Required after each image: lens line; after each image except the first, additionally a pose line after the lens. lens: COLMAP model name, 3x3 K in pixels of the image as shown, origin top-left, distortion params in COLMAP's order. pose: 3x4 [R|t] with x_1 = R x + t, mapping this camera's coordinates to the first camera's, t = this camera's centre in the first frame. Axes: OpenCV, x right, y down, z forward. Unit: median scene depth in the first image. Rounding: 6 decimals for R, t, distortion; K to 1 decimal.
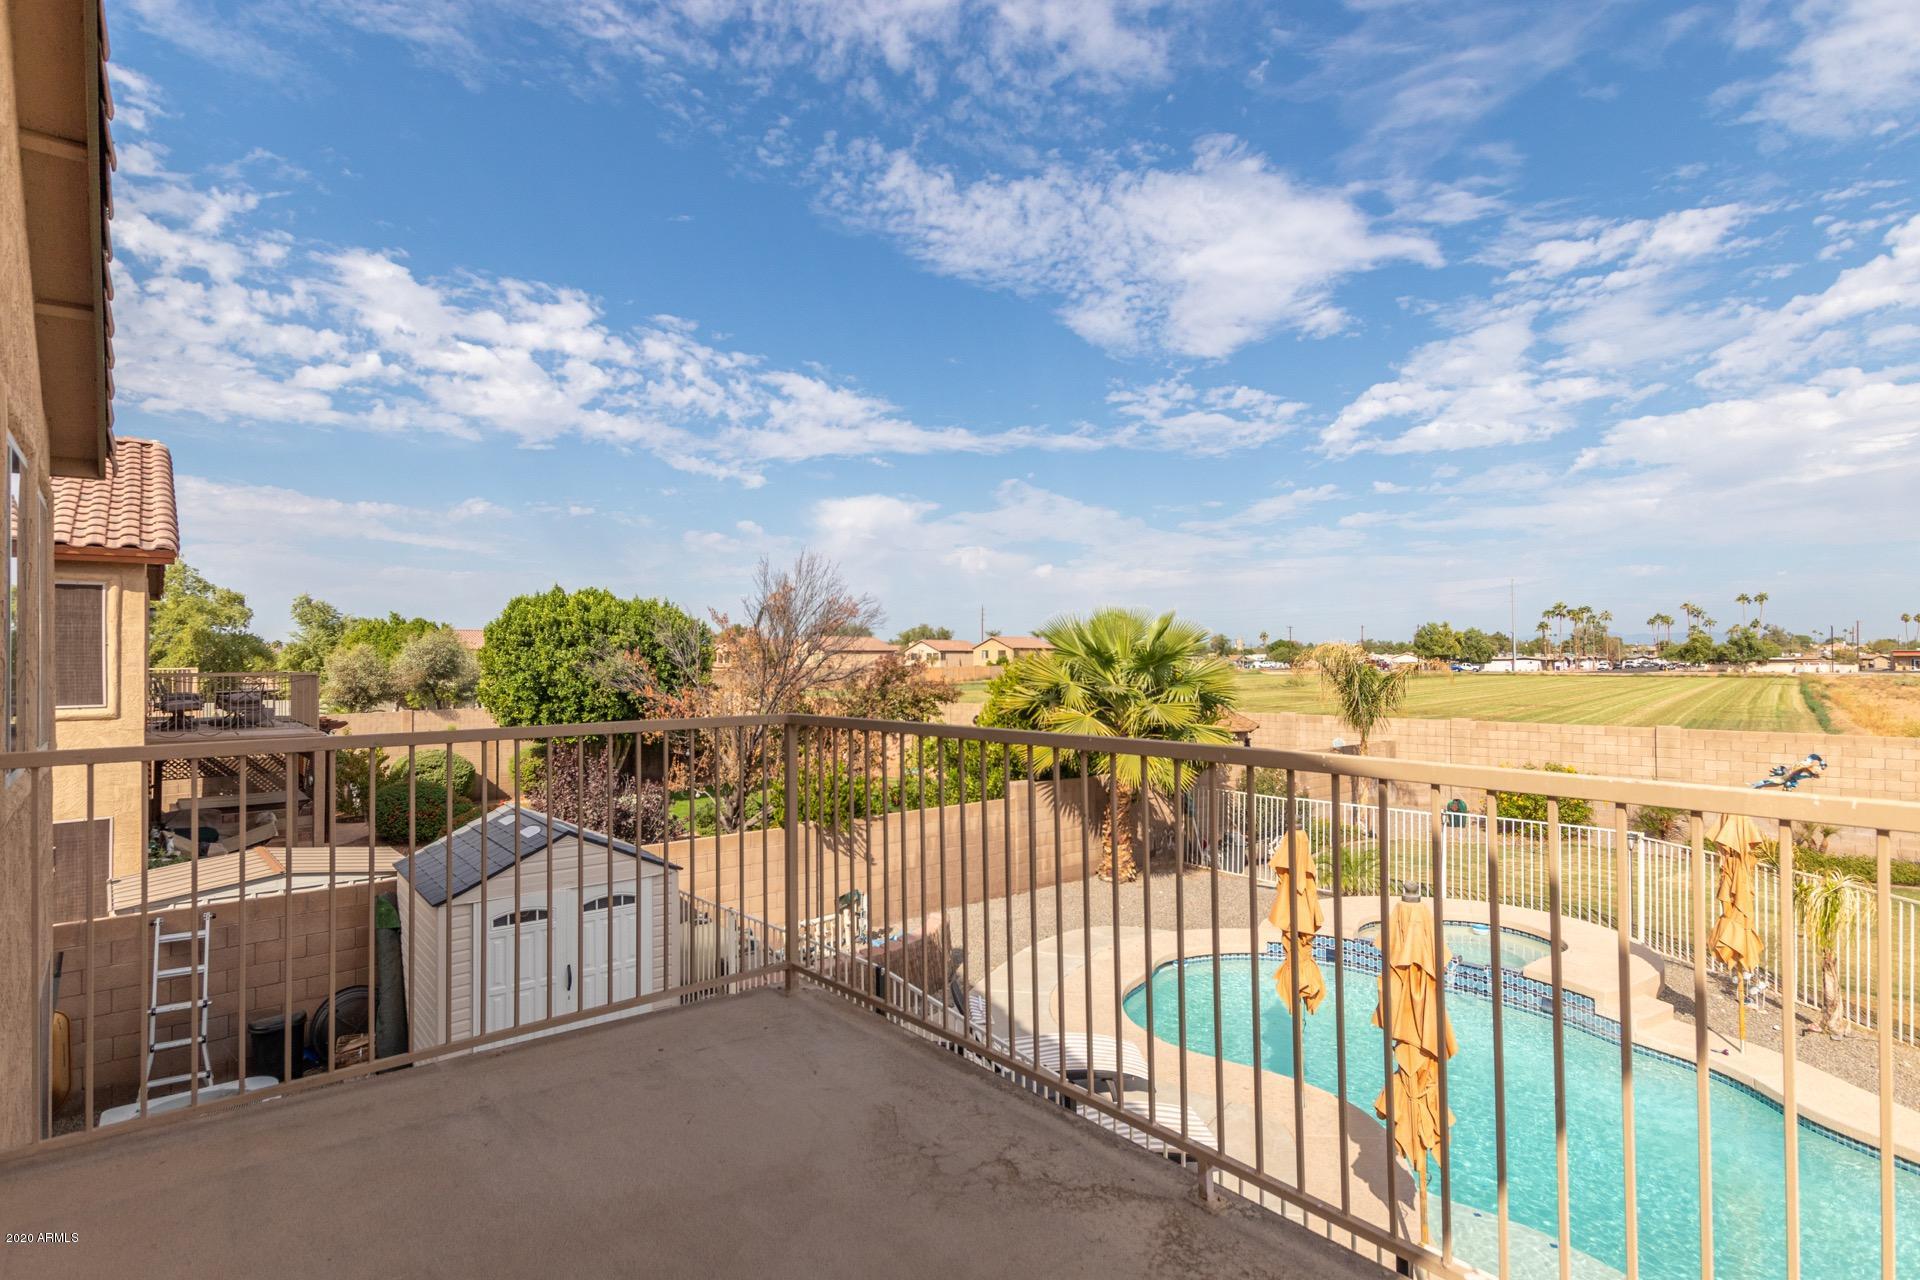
lens RADIAL K [[939.7, 0, 976.1], [0, 939.7, 643.2], [0, 0, 1]] dist [-0.005195, -0.000673]
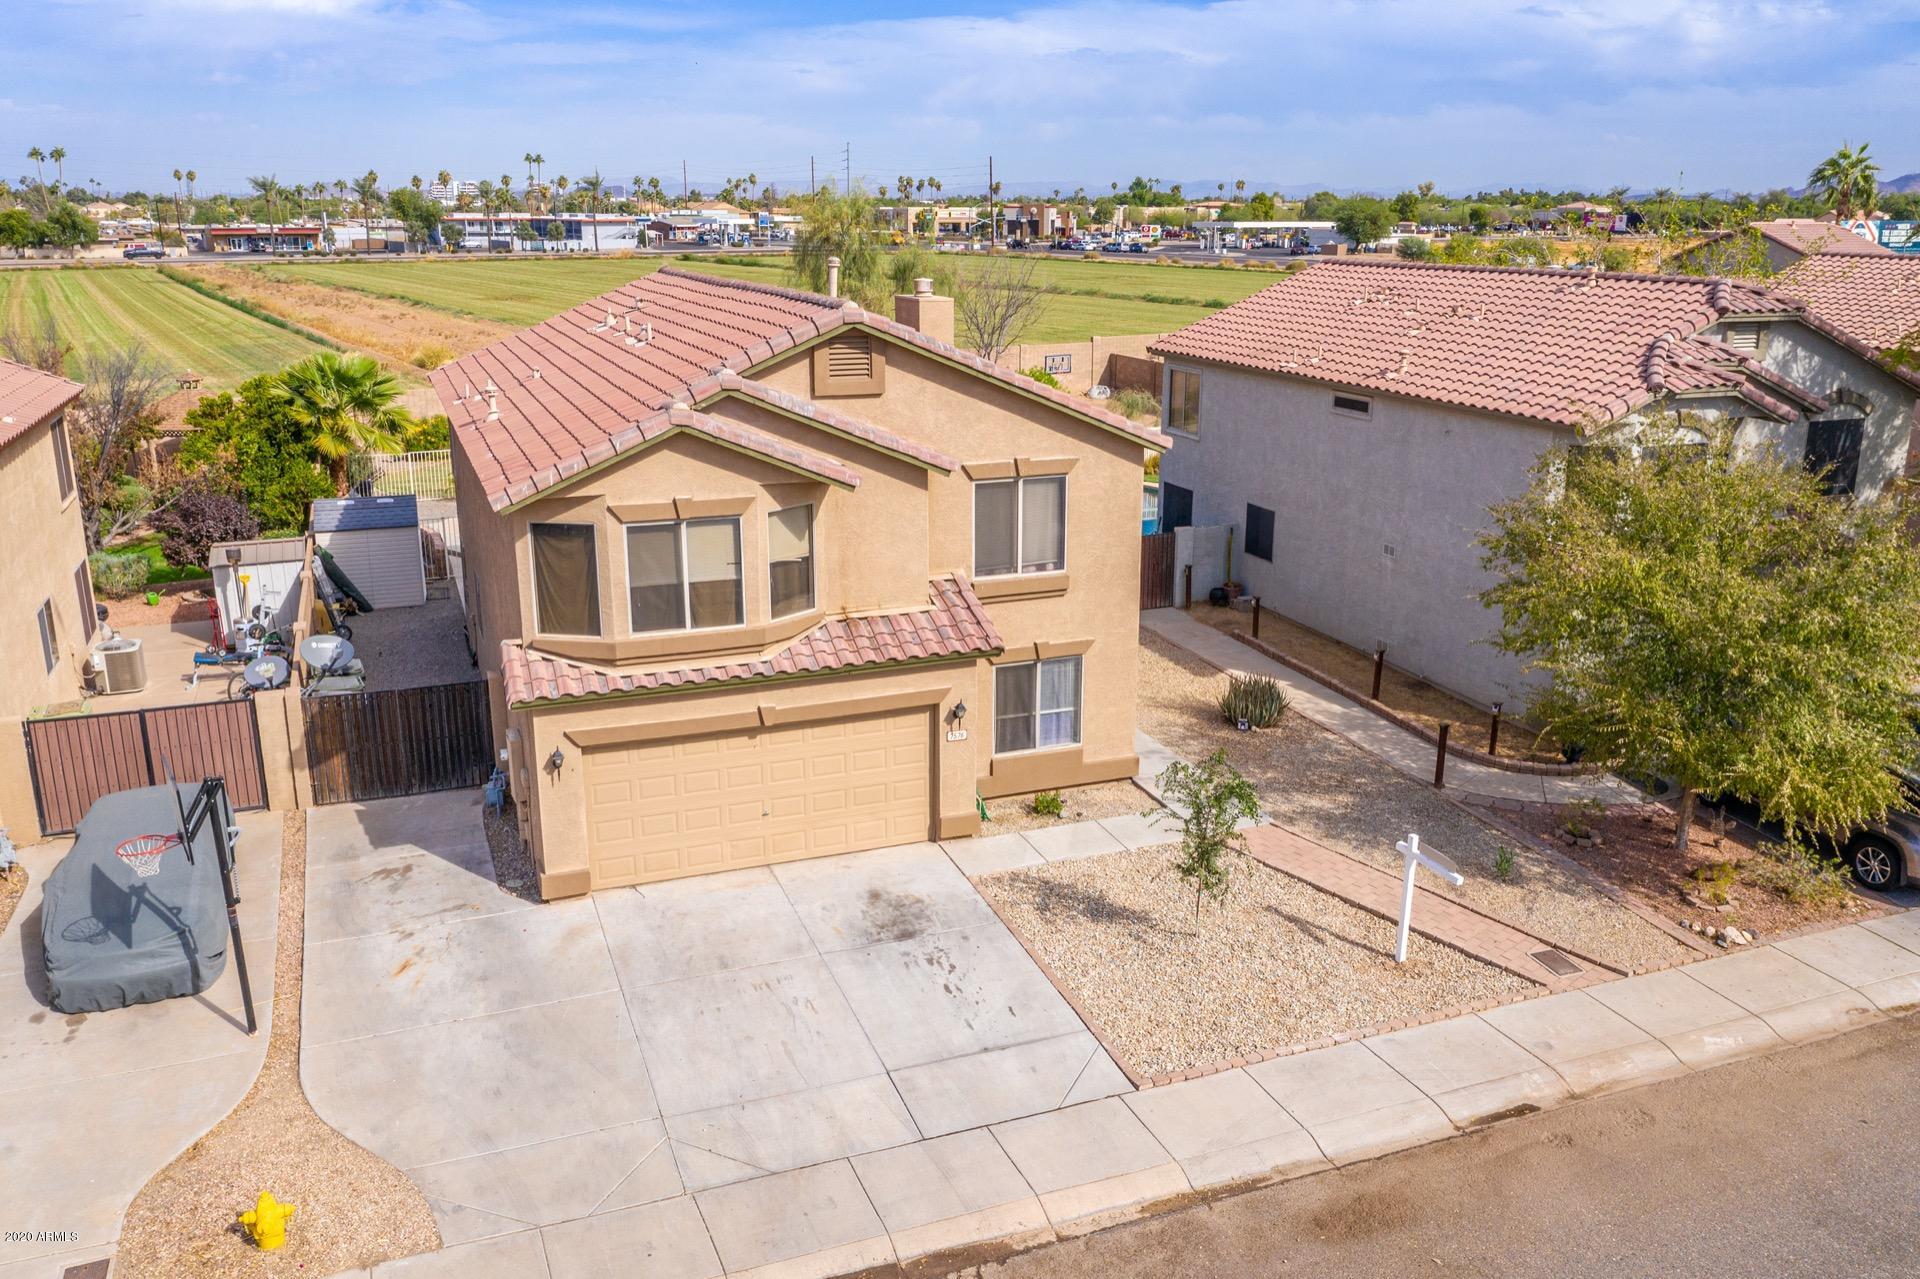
lens RADIAL K [[1509.6, 0, 964.6], [0, 1509.6, 640.4], [0, 0, 1]] dist [-0.016398, 0.009634]
pose [[0.303943, -0.254955, 0.917941, -0.201782], [-0.018055, 0.961811, 0.273118, -0.018705], [-0.952519, -0.099586, 0.287732, -0.123018]]
